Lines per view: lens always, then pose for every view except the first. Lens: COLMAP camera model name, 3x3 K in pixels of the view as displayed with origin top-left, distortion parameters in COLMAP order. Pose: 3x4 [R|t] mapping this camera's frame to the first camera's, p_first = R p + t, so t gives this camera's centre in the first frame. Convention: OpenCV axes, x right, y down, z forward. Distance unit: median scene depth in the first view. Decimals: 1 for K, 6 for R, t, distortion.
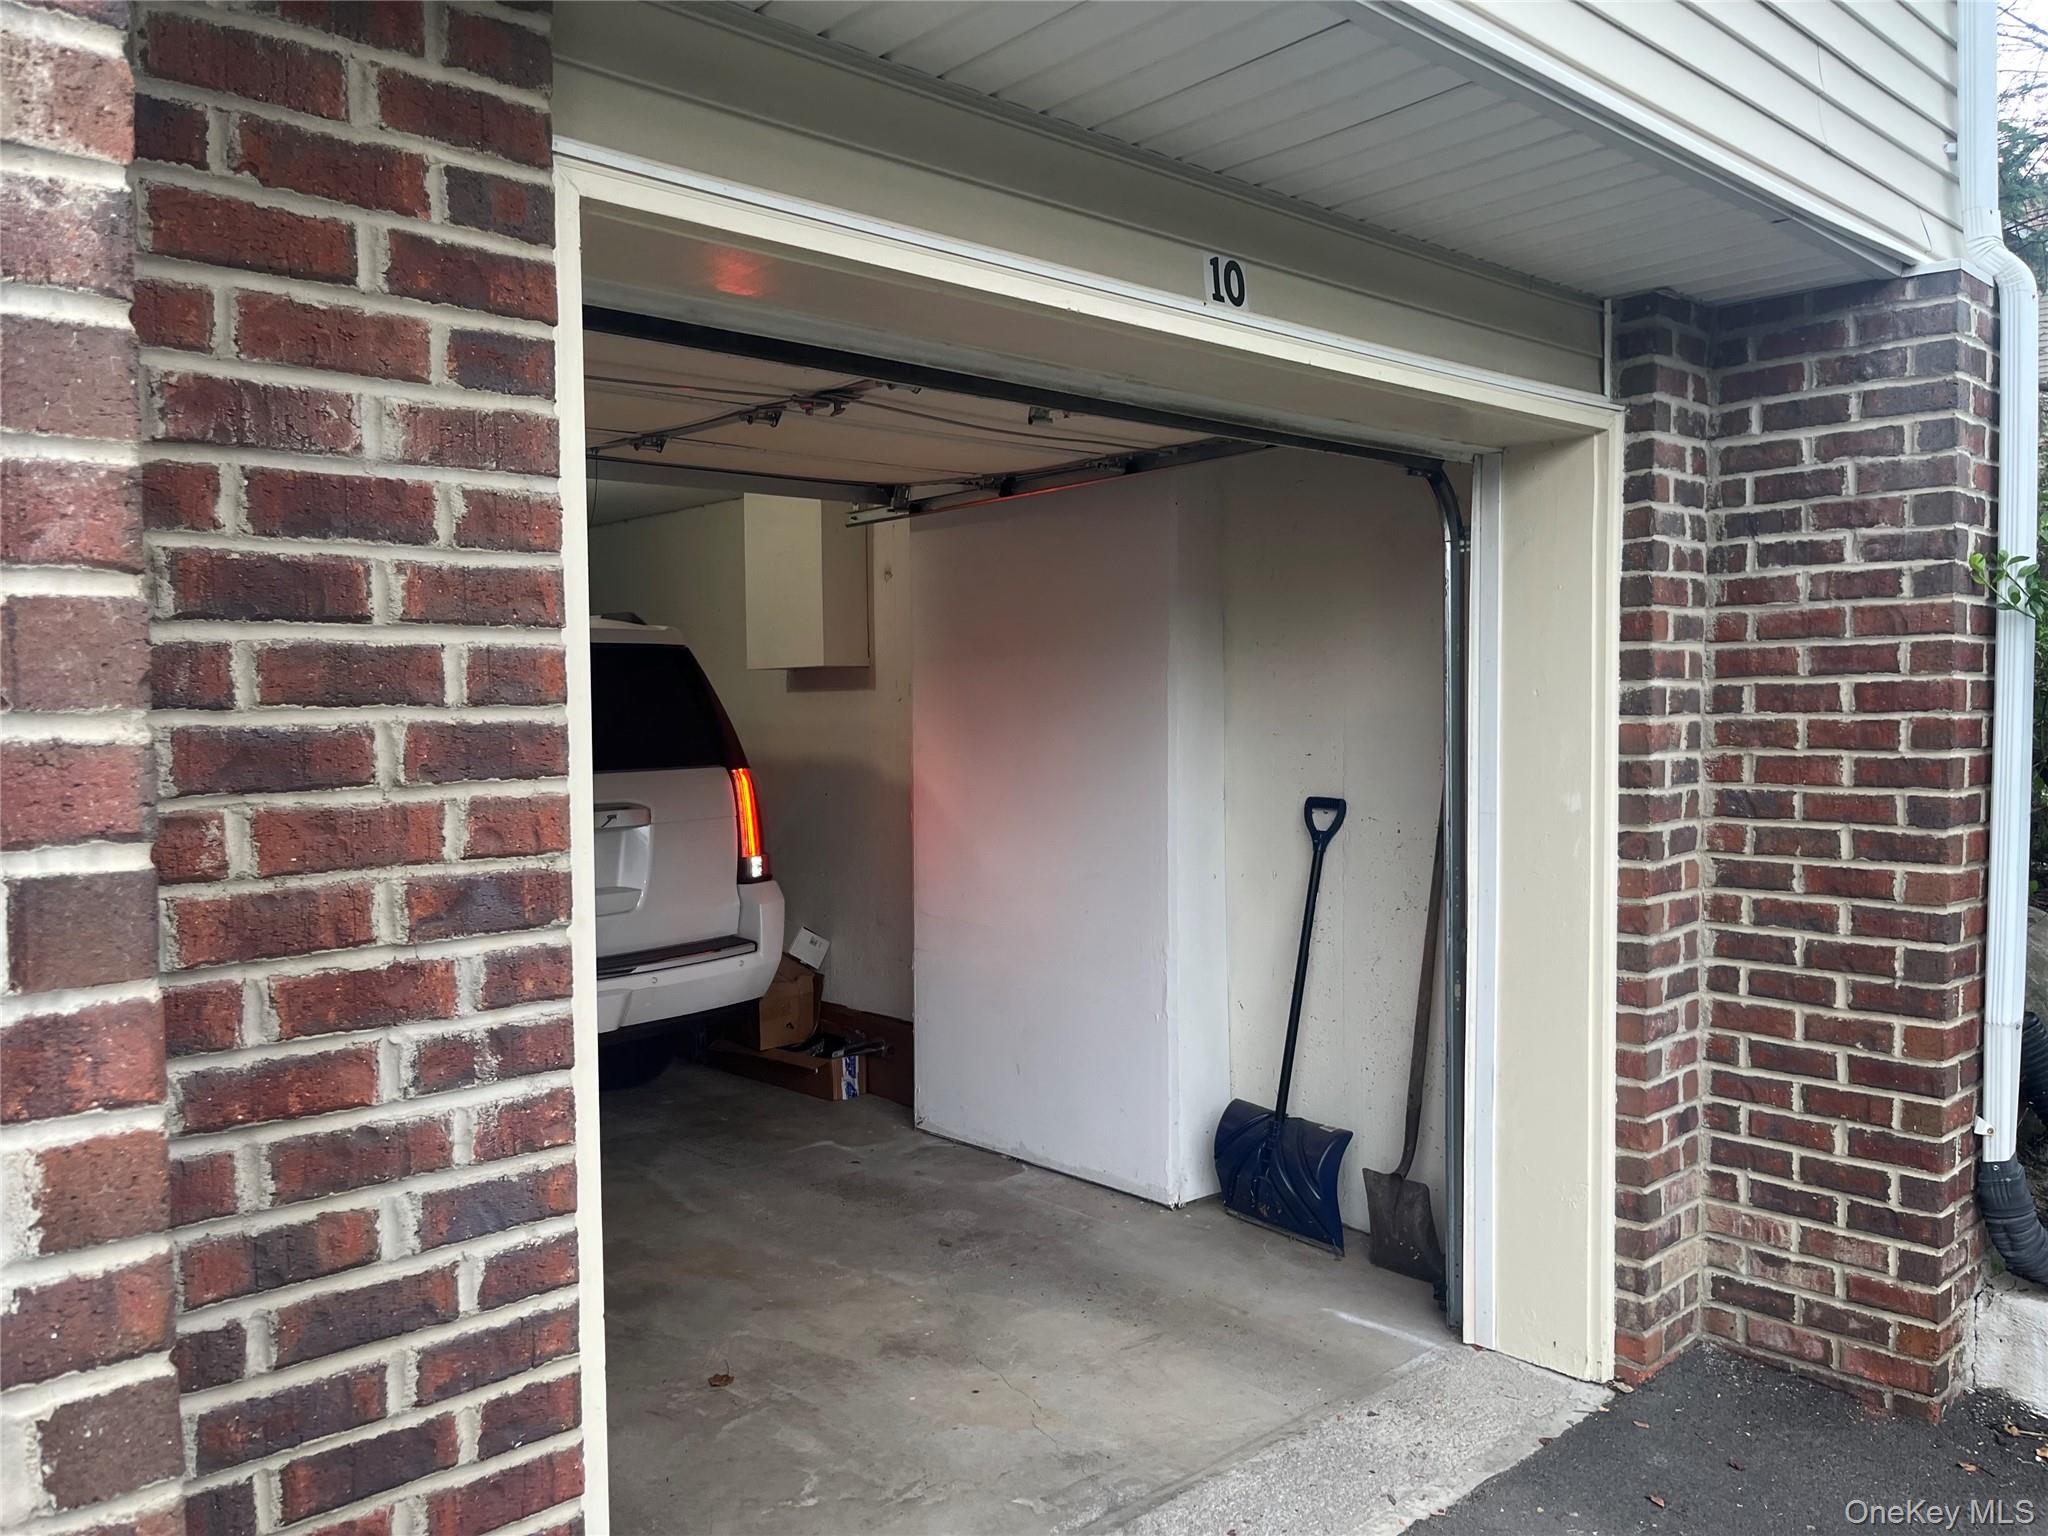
lens RADIAL K [[1549.2, 0, 1024.0], [0, 1549.2, 768.0], [0, 0, 1]] dist [-0.001022, -0.000542]
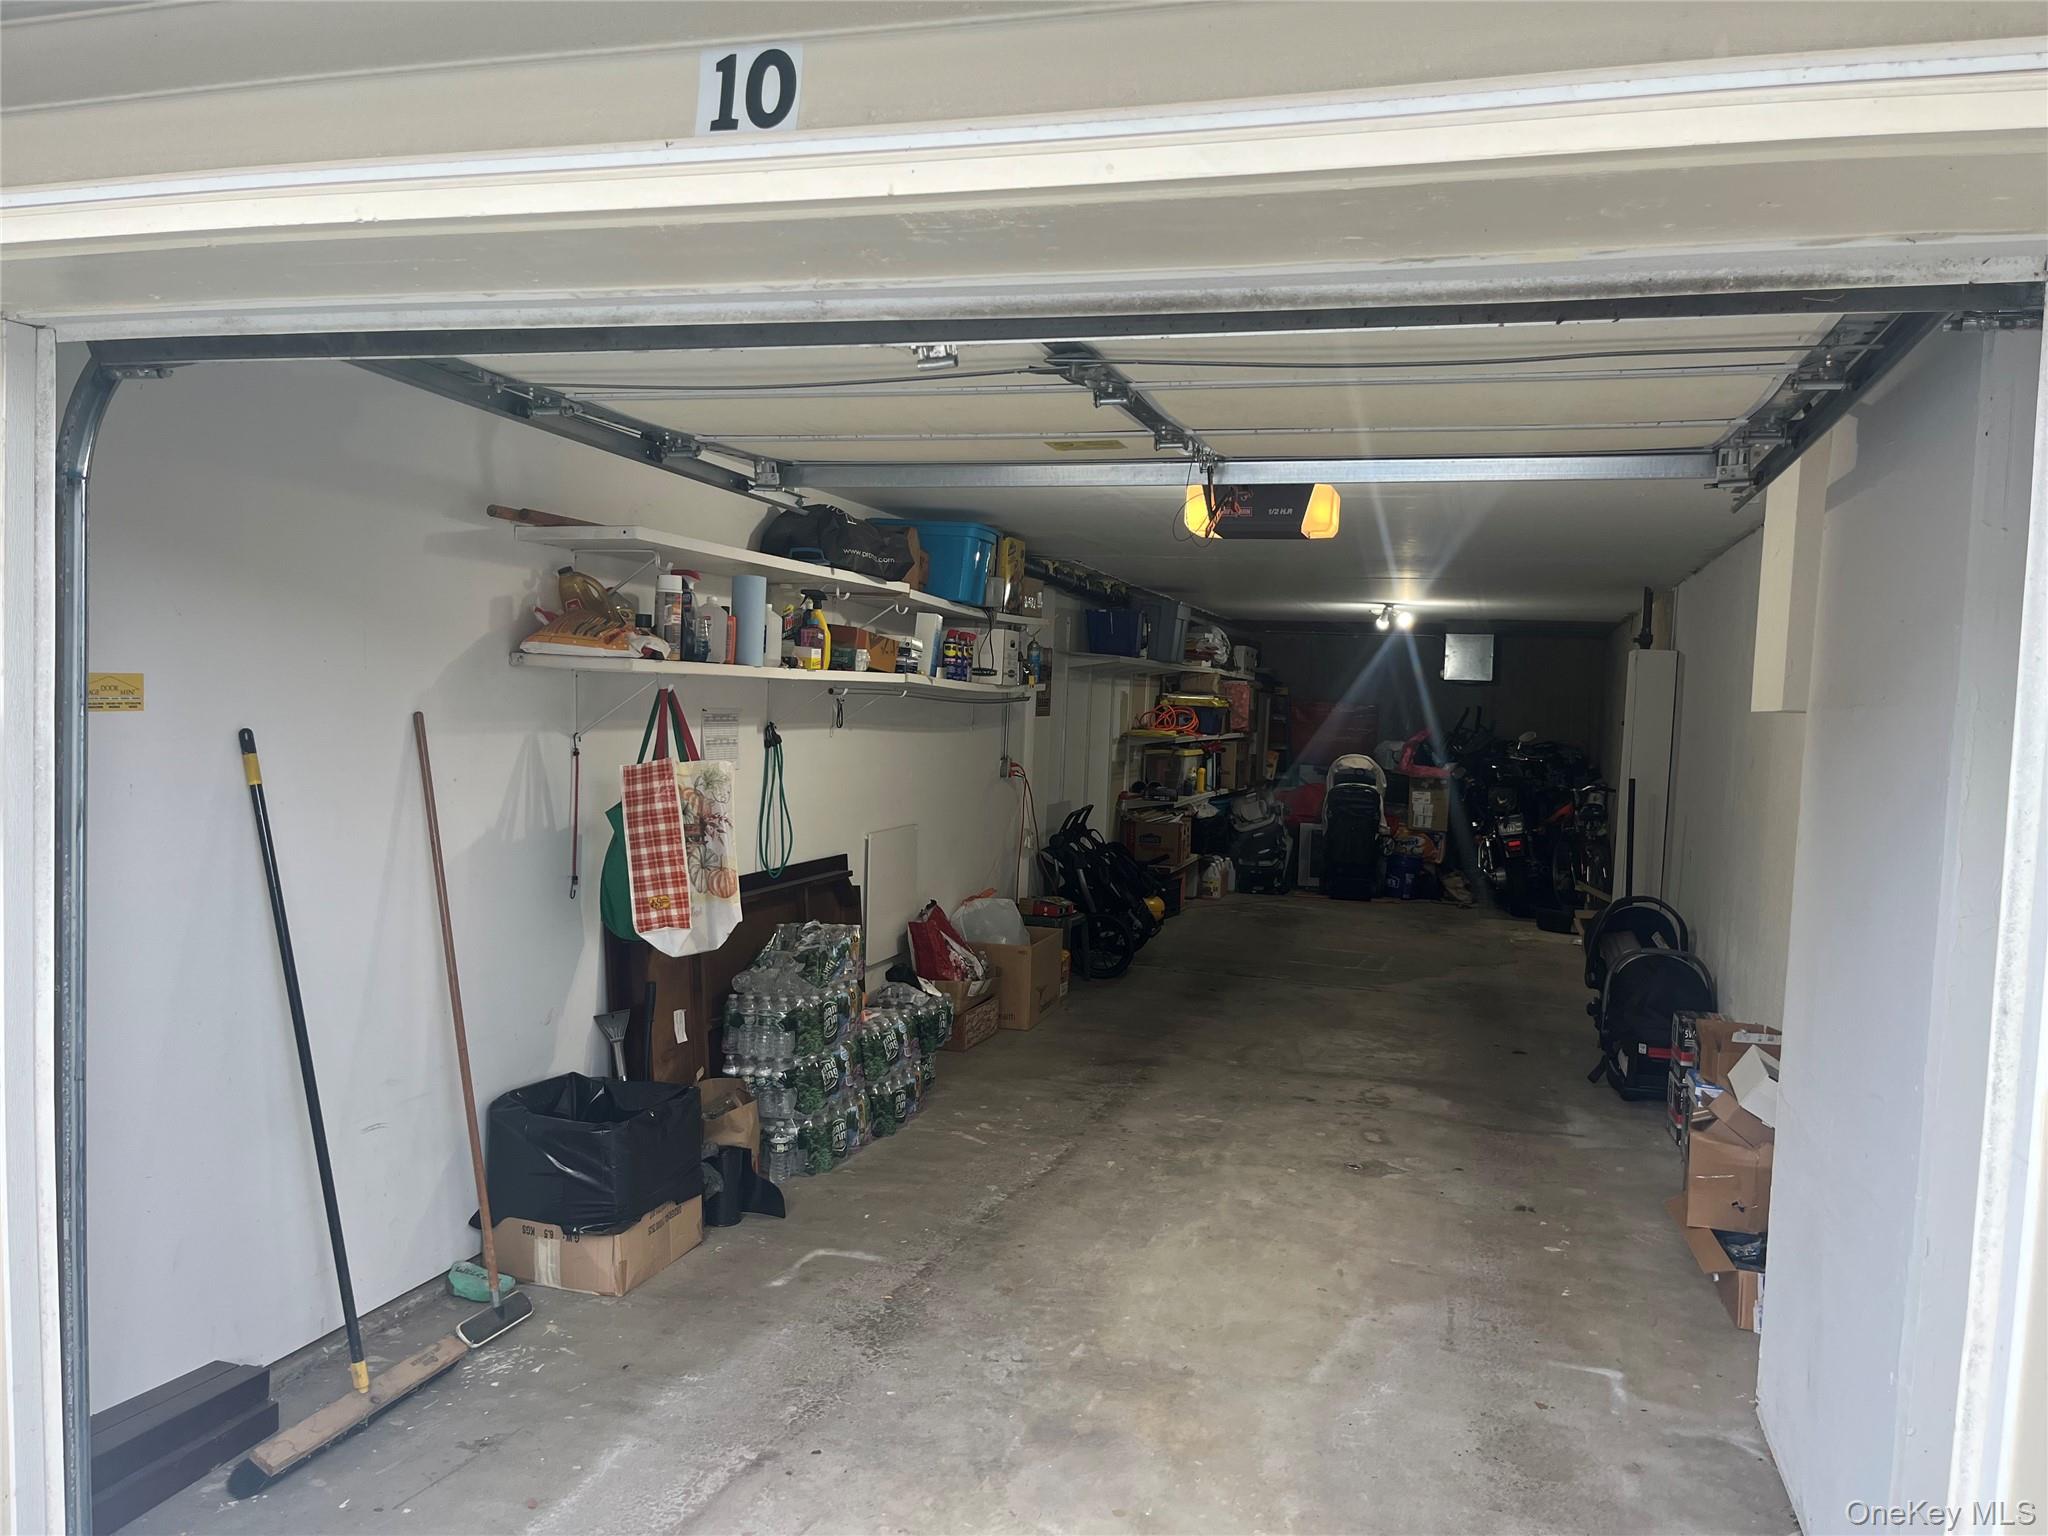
lens RADIAL K [[1549.2, 0, 1024.0], [0, 1549.2, 768.0], [0, 0, 1]] dist [-0.001022, -0.000542]
pose [[0.508106, 0.077765, -0.857777, 0.378643], [-0.086634, 0.995479, 0.038931, -0.050220], [0.856927, 0.054531, 0.512546, 0.435210]]
